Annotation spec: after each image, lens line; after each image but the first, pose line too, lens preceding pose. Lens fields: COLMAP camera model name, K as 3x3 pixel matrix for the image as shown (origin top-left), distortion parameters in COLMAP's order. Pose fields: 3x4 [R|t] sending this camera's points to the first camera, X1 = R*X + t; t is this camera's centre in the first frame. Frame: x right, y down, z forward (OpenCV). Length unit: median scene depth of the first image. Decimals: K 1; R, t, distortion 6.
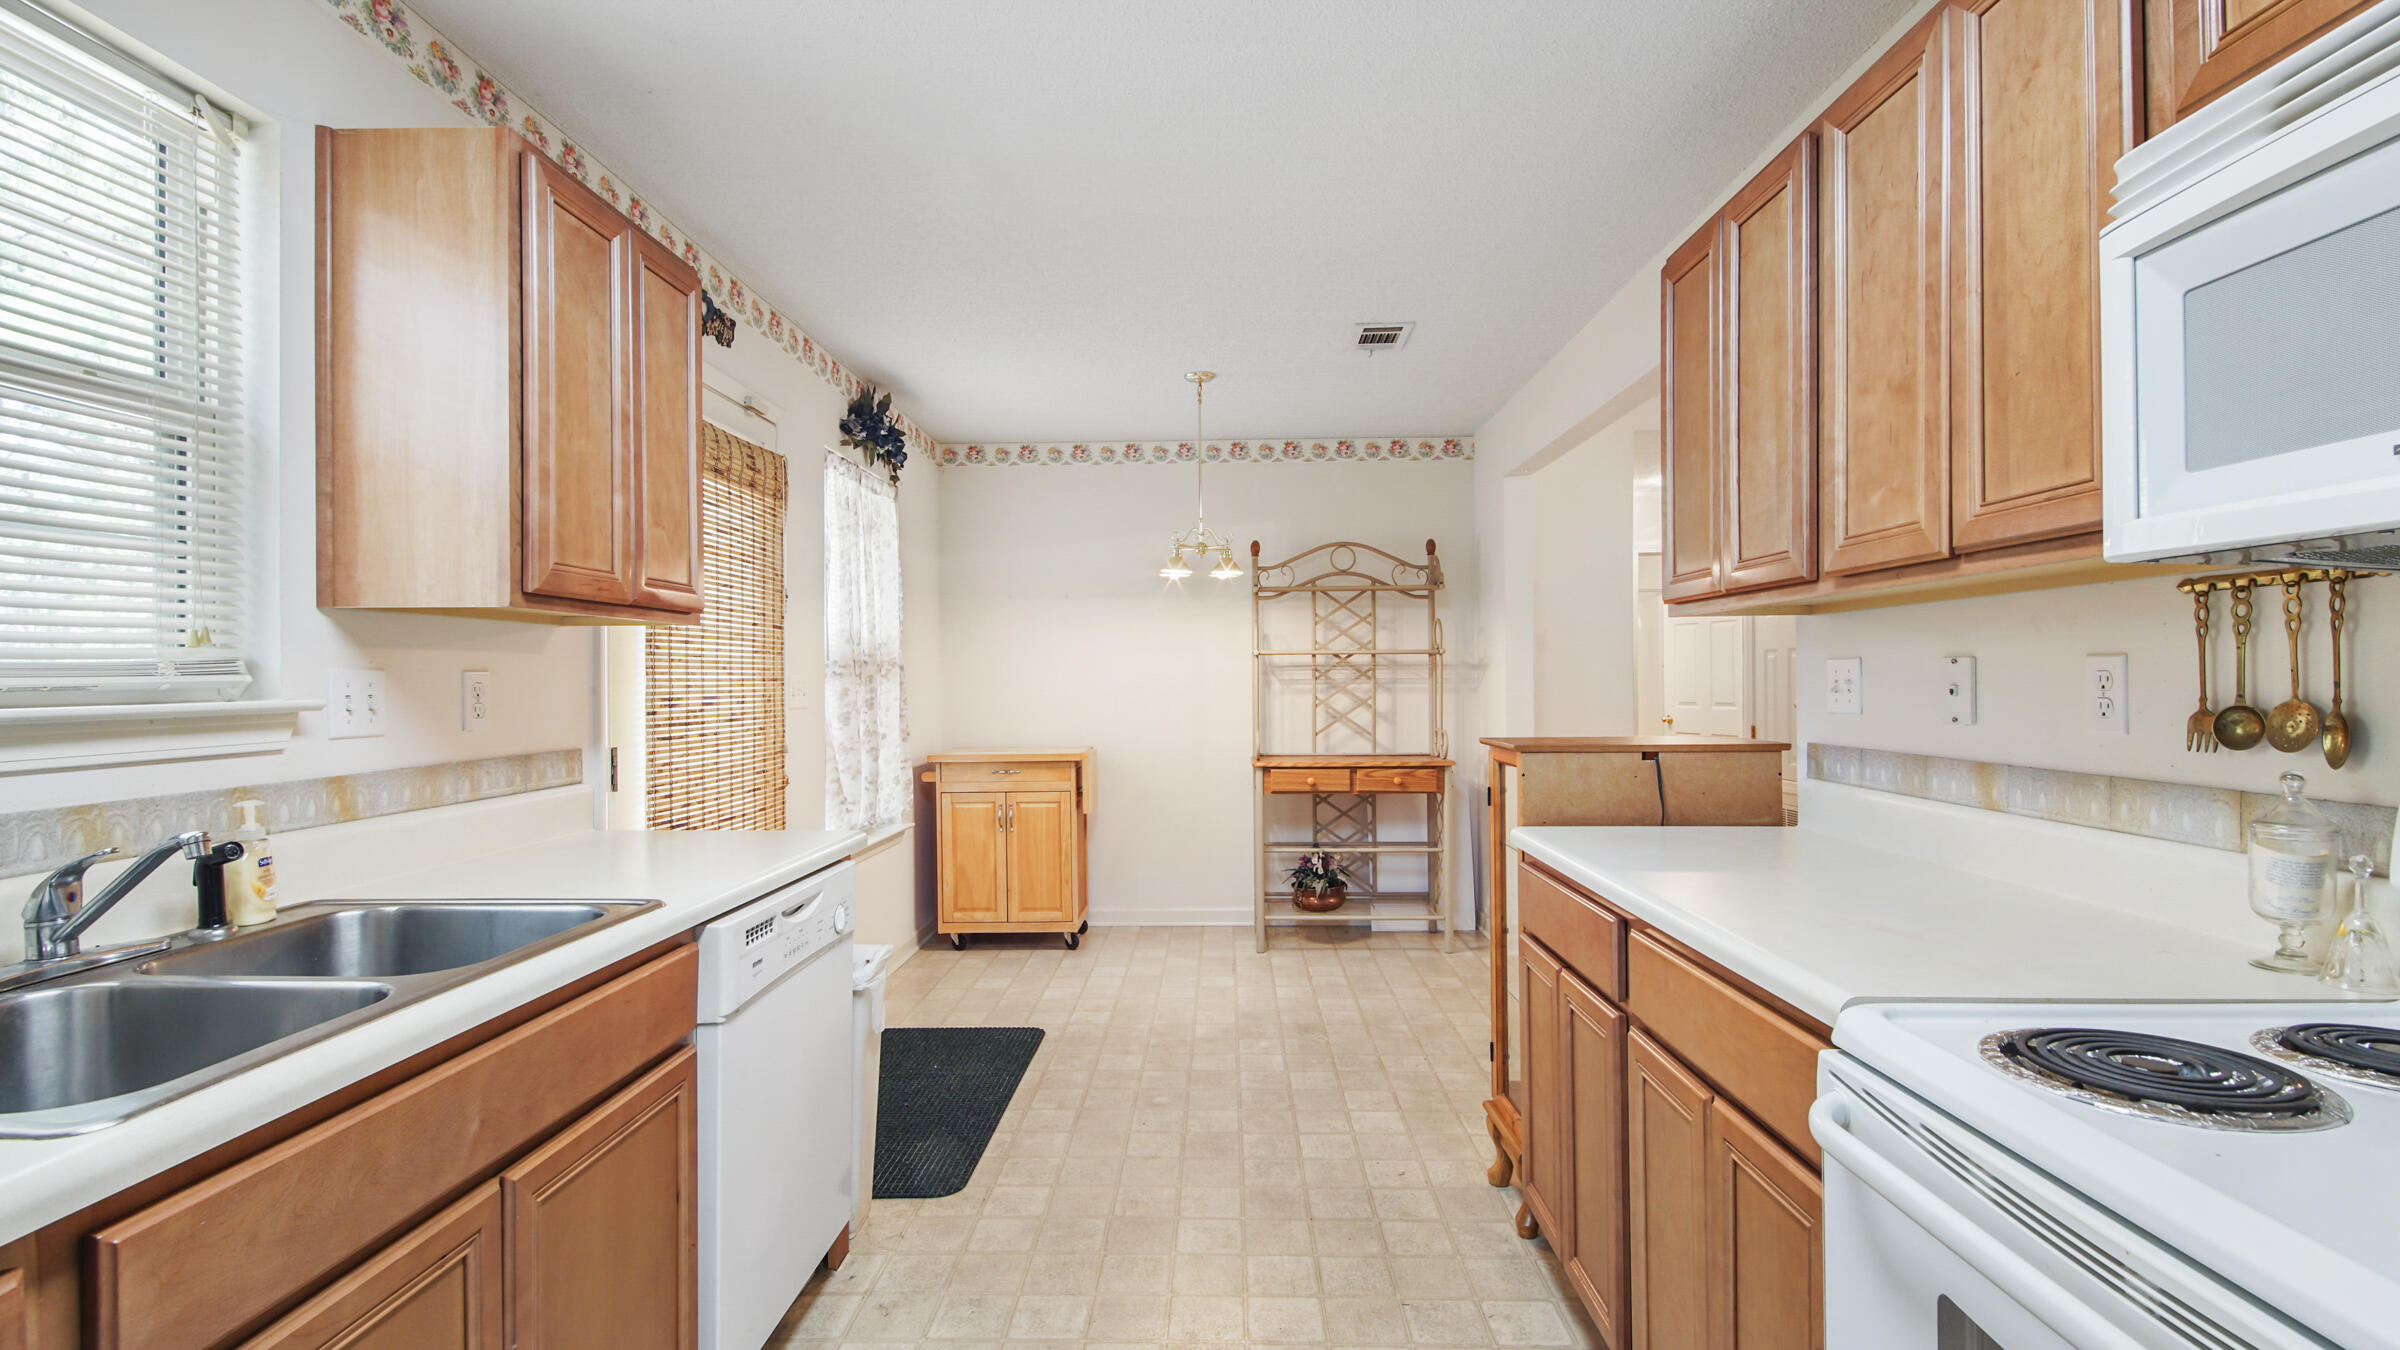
lens RADIAL K [[1069.8, 0, 1200.0], [0, 1069.8, 675.0], [0, 0, 1]] dist [0.028098, -0.000830]
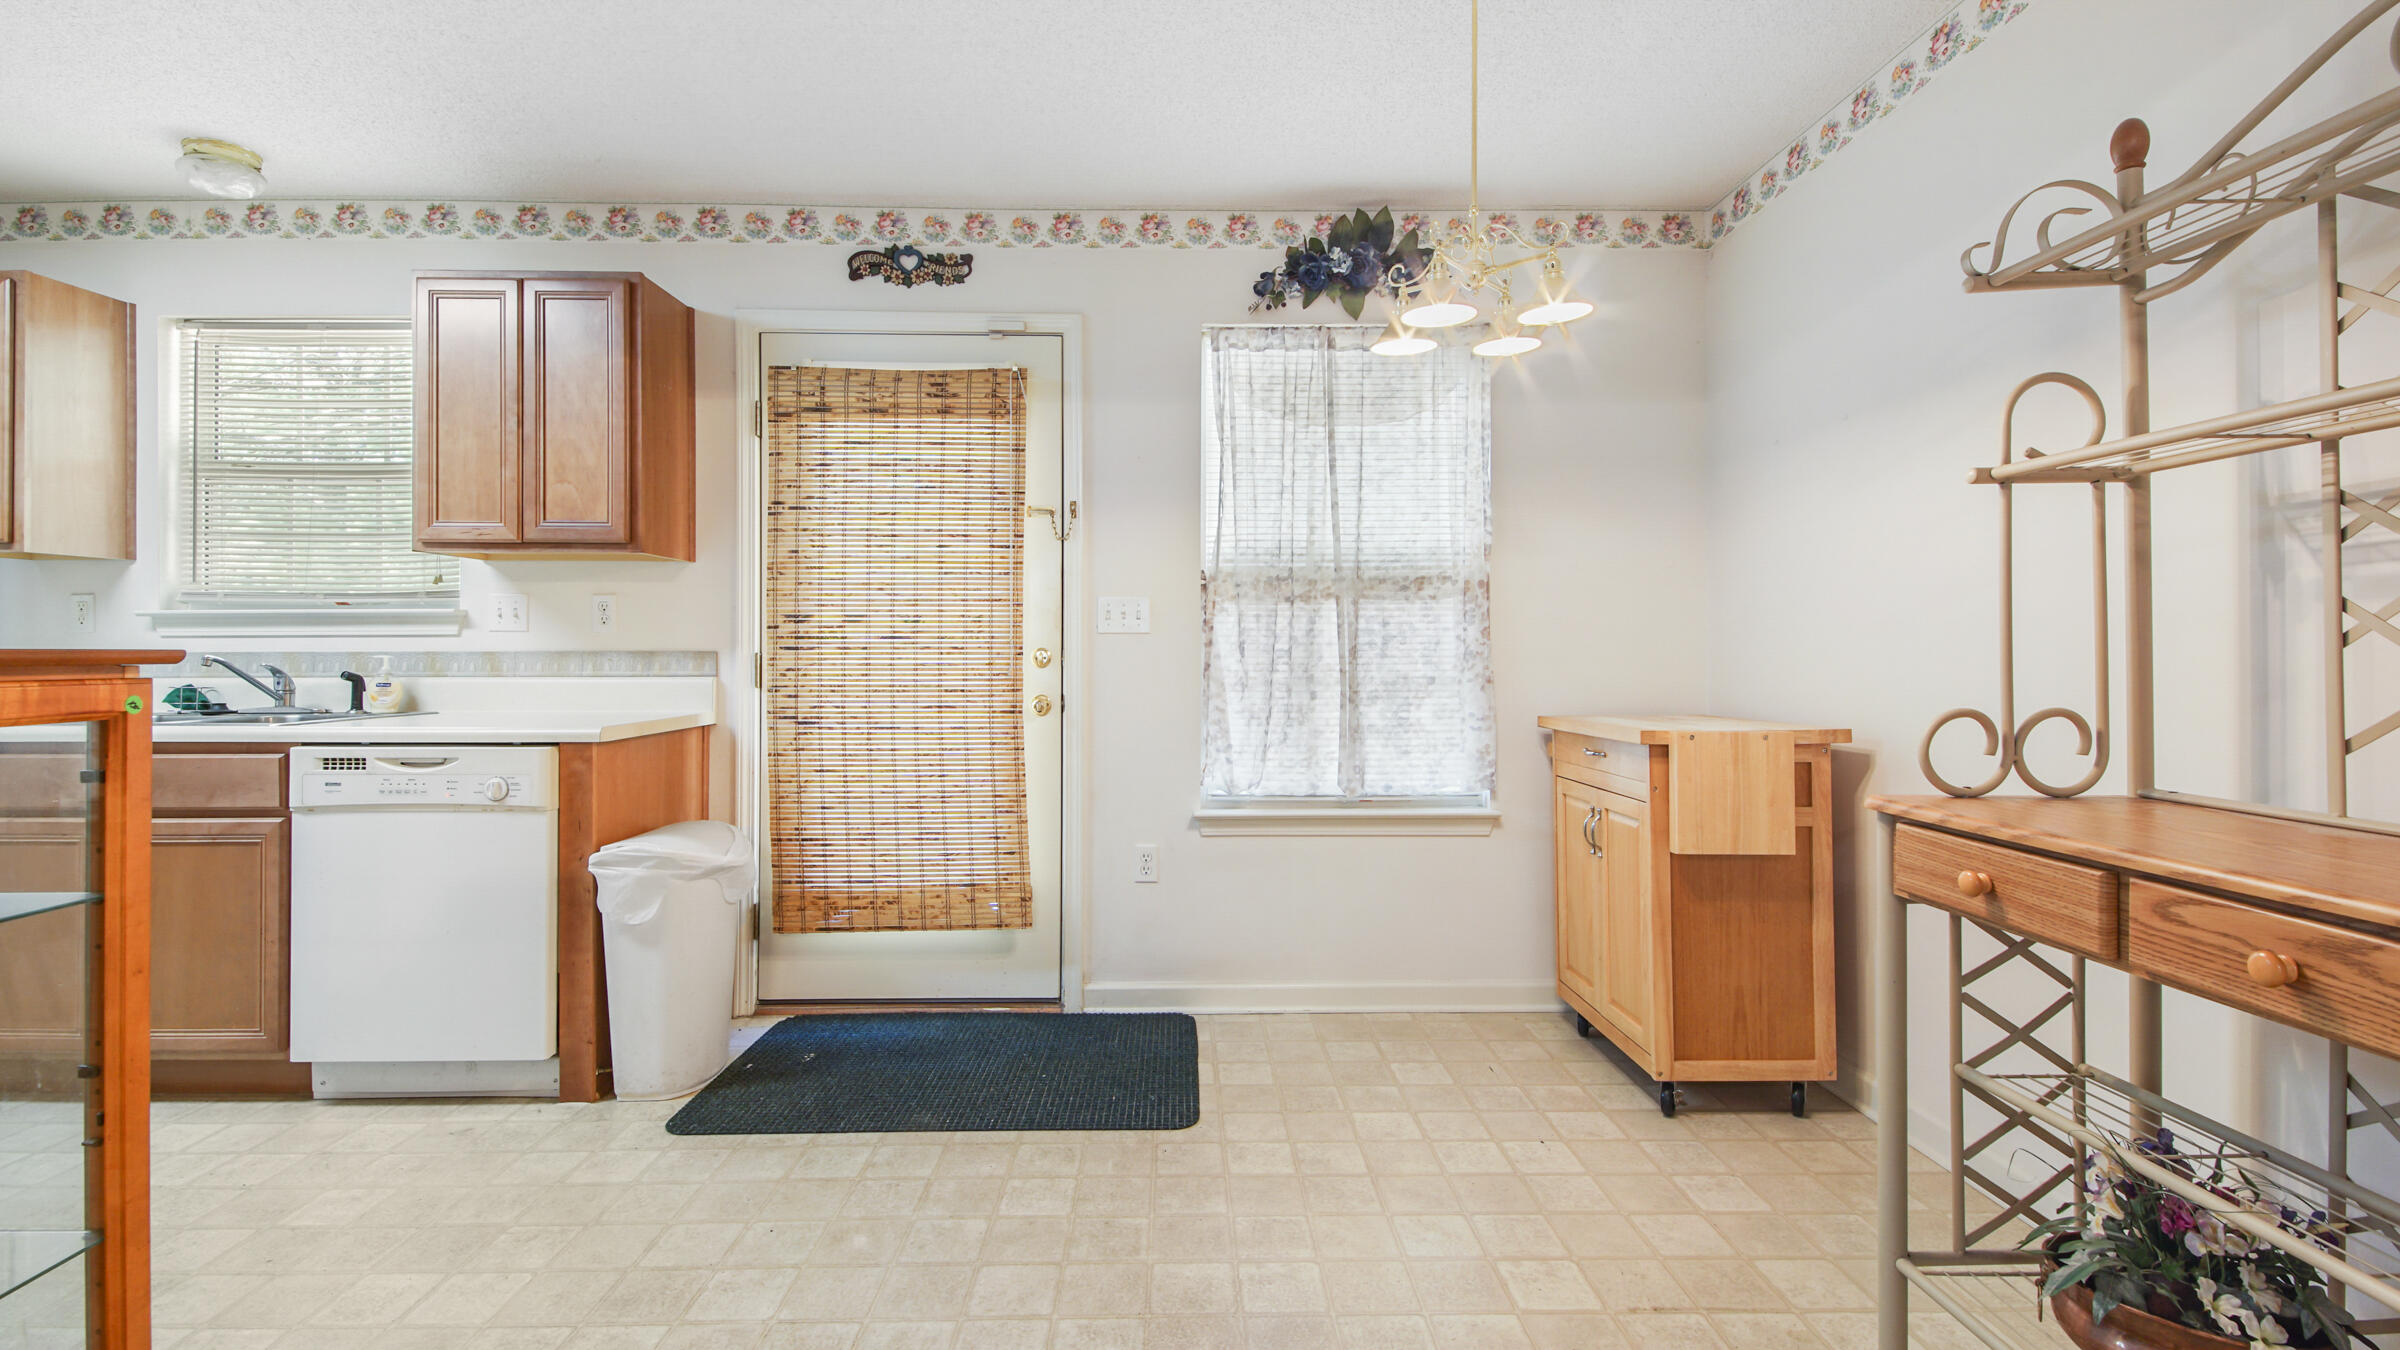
lens RADIAL K [[1049.2, 0, 1195.7], [0, 1049.2, 650.1], [0, 0, 1]] dist [0.029815, -0.016334]
pose [[0.036996, -0.000963, -0.999315, 0.520946], [0.002102, 0.999997, -0.000886, 0.046268], [0.999313, -0.002068, 0.036998, 1.040742]]
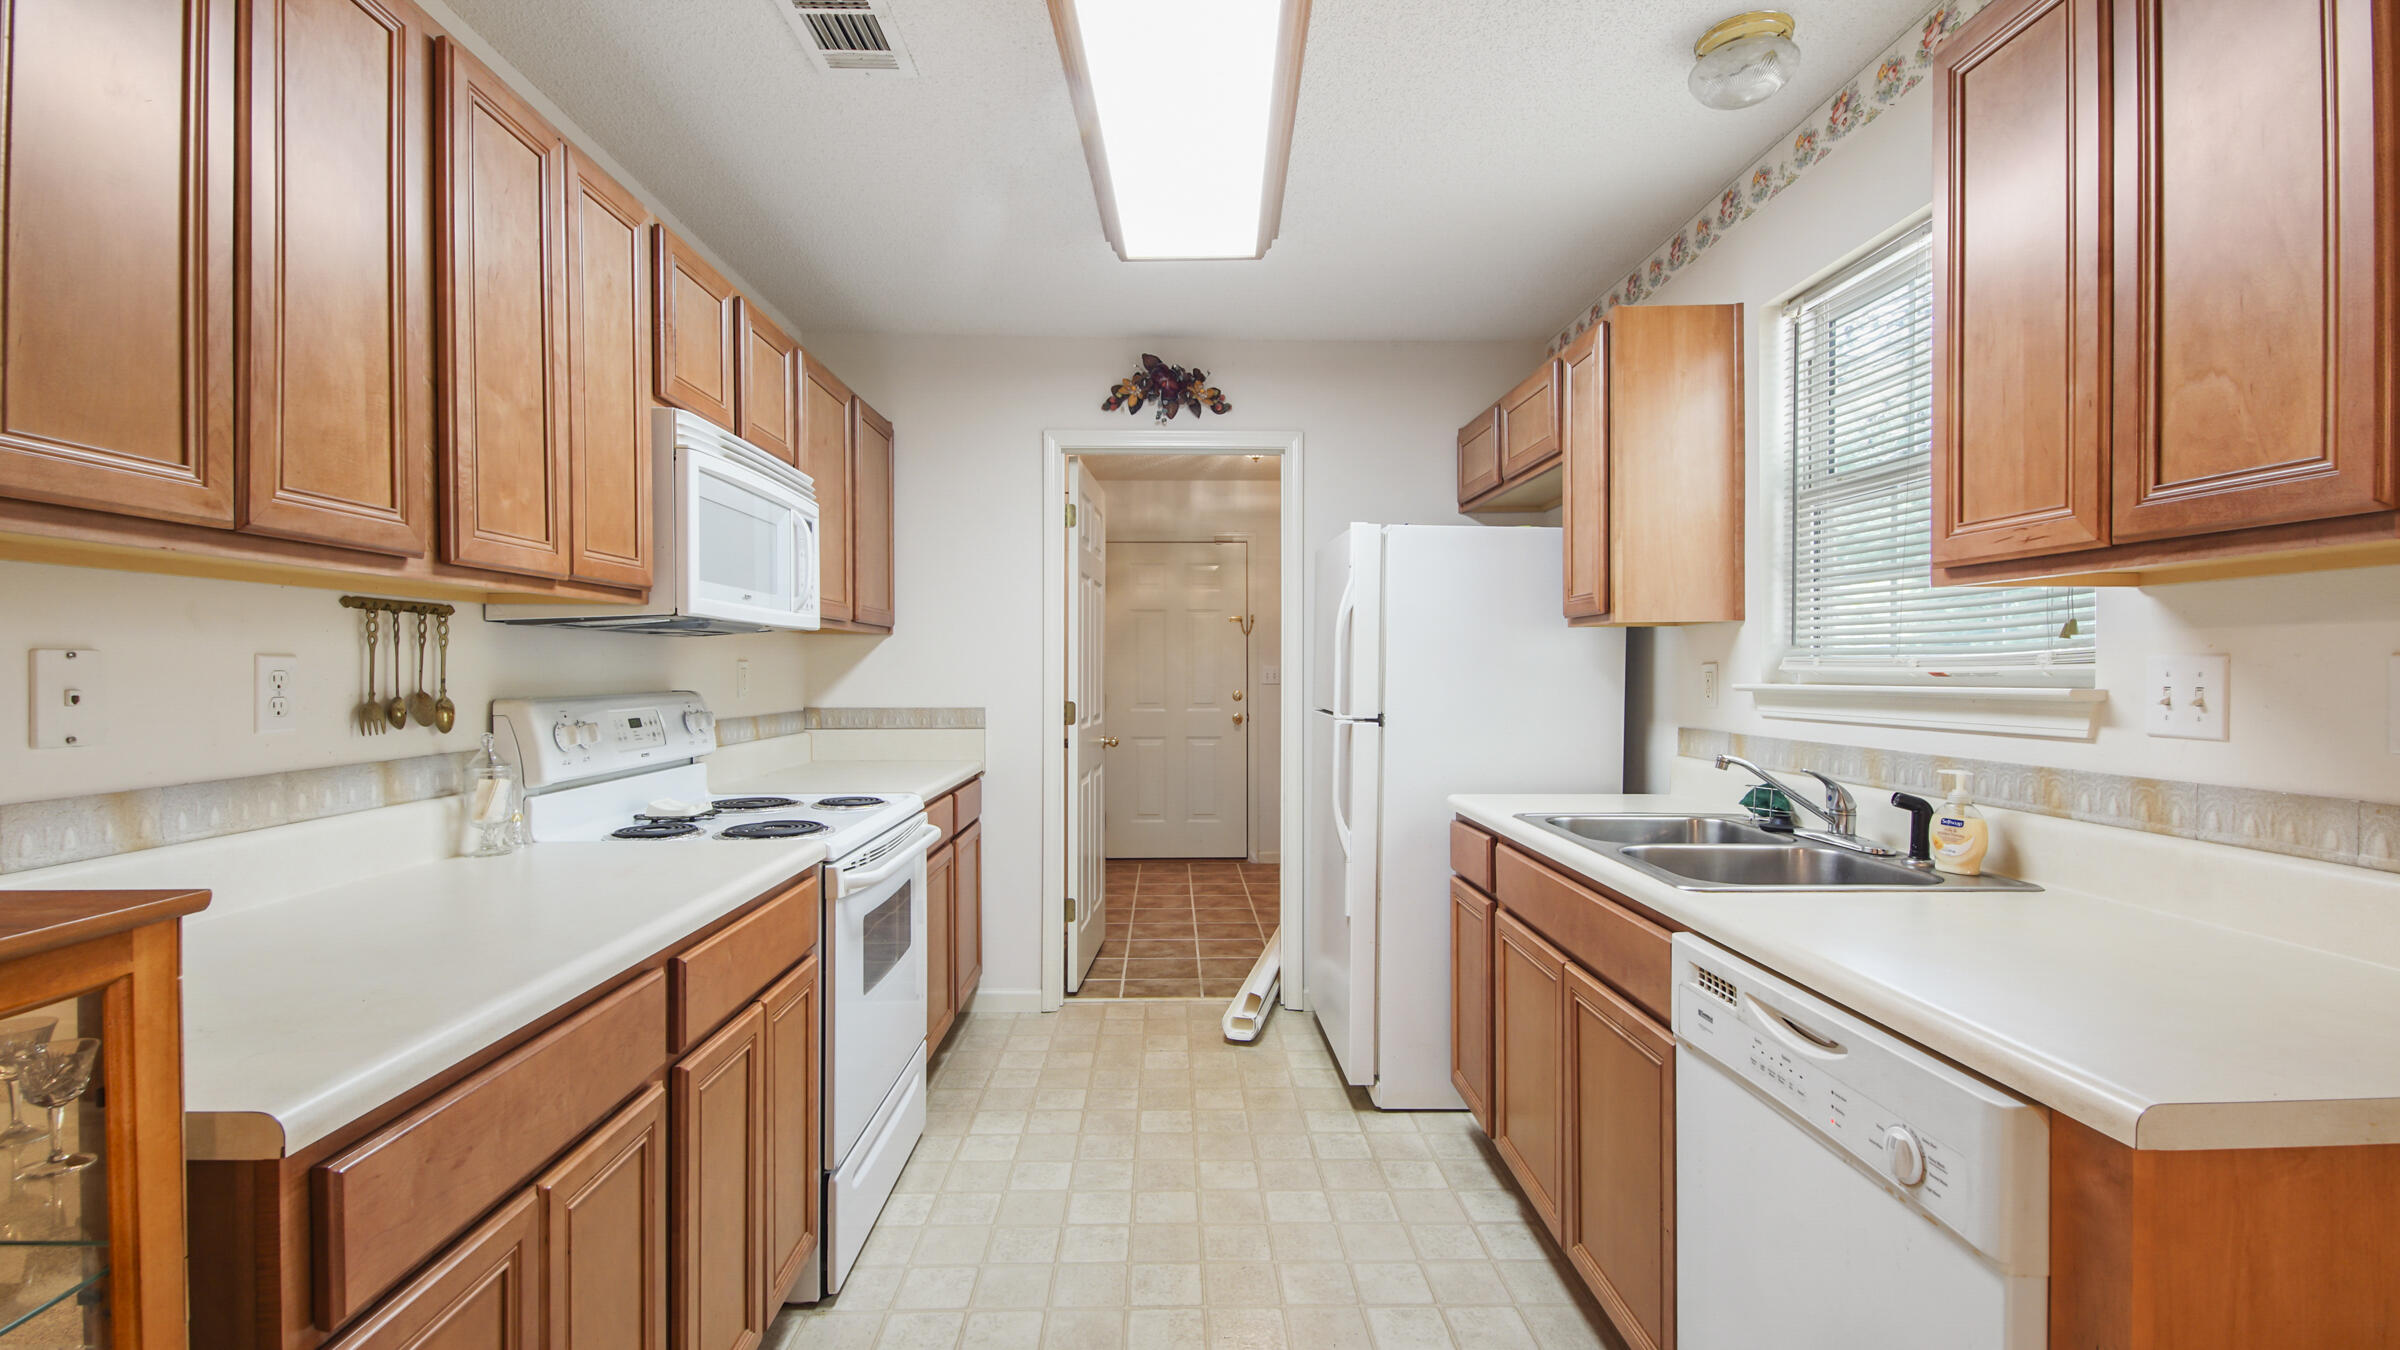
lens RADIAL K [[1069.8, 0, 1200.0], [0, 1069.8, 675.0], [0, 0, 1]] dist [0.028098, -0.000830]
pose [[-0.998215, 0.006000, -0.059422, 0.013075], [0.005974, 0.999982, 0.000617, 0.002176], [0.059425, 0.000260, -0.998233, 0.892507]]
